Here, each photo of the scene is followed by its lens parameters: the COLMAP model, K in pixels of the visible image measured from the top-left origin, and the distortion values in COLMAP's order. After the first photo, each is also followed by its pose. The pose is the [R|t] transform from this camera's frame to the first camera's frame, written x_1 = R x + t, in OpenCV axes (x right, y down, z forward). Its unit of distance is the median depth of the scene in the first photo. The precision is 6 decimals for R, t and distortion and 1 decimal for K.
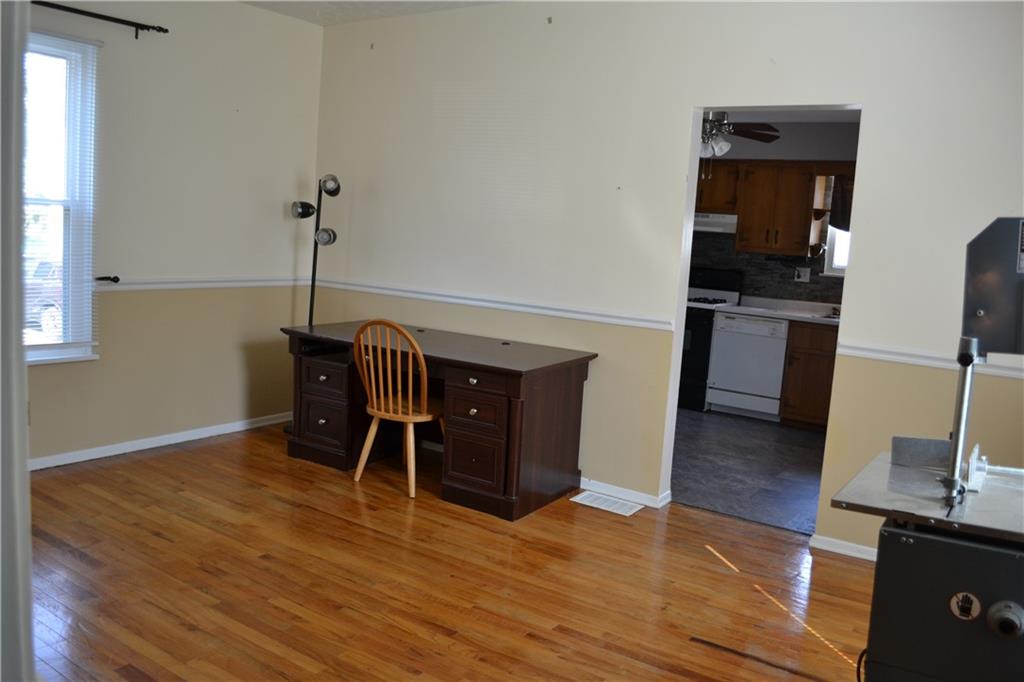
lens RADIAL K [[816.1, 0, 520.9], [0, 816.1, 338.1], [0, 0, 1]] dist [-0.085284, 0.015737]
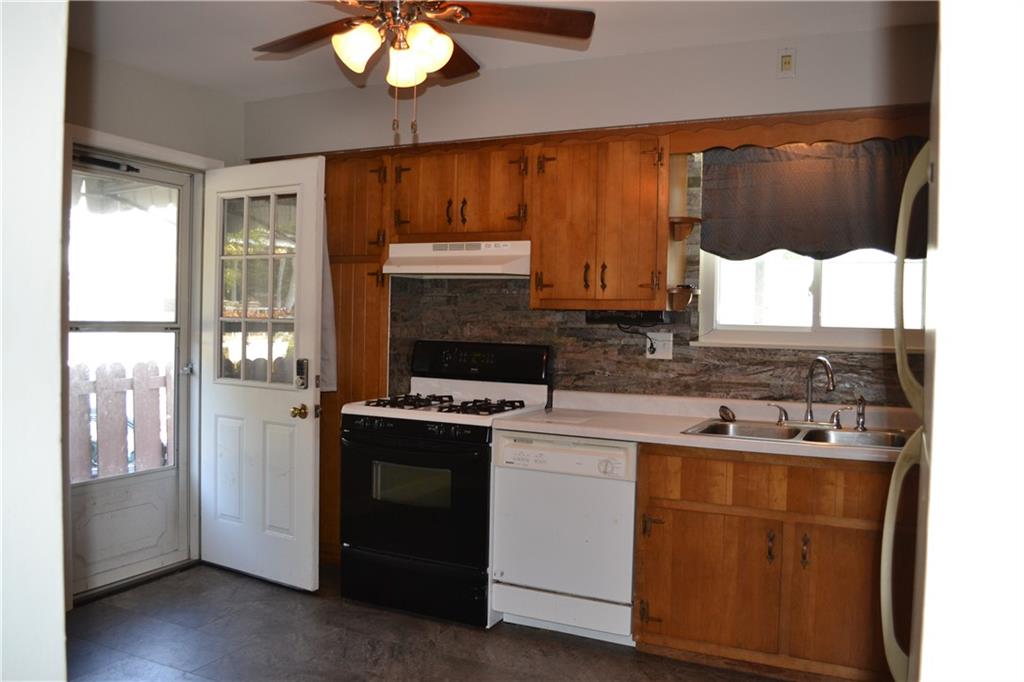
lens RADIAL K [[816.1, 0, 519.2], [0, 816.1, 337.4], [0, 0, 1]] dist [-0.085284, 0.015737]
pose [[0.987444, -0.052013, 0.149164, 0.190798], [0.065698, 0.993922, -0.088336, -0.045934], [-0.143662, 0.097026, 0.984859, 0.519832]]
